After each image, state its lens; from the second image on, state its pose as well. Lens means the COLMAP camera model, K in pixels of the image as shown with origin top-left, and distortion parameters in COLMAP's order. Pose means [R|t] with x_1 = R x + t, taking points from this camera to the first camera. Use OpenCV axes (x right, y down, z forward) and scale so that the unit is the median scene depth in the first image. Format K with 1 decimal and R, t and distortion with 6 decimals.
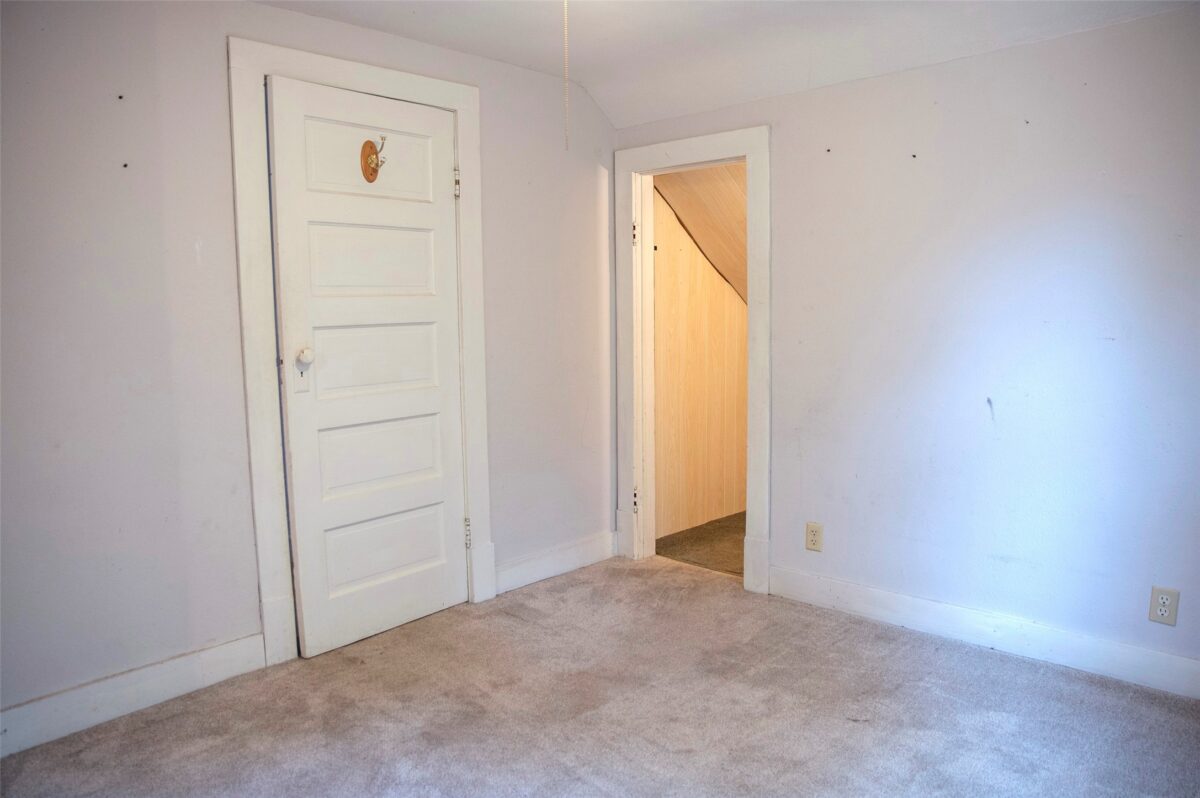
lens RADIAL K [[819.8, 0, 598.3], [0, 819.8, 396.8], [0, 0, 1]] dist [-0.121550, 0.075007]
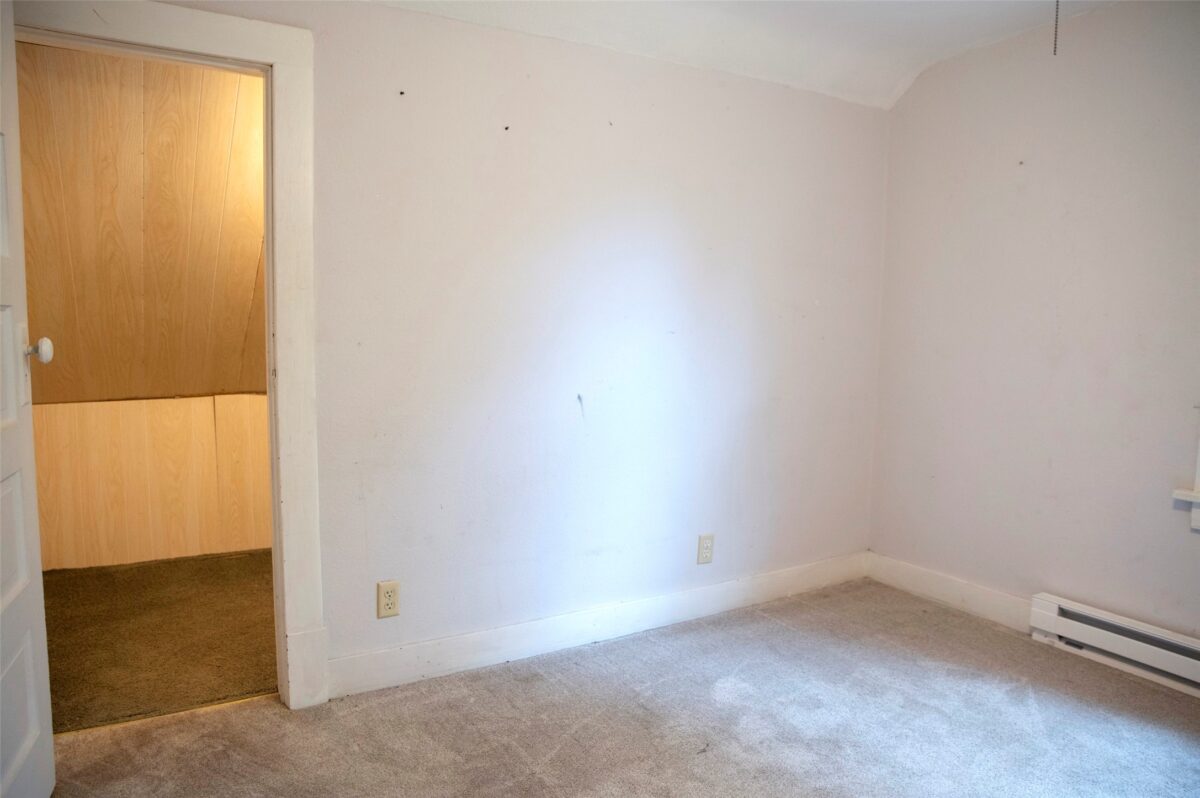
lens RADIAL K [[819.8, 0, 594.6], [0, 819.8, 398.0], [0, 0, 1]] dist [-0.121550, 0.075007]
pose [[0.263355, -0.077340, 0.961594, -0.472767], [0.084081, 0.994828, 0.056985, -0.049651], [-0.961028, 0.065844, 0.268496, 0.710425]]
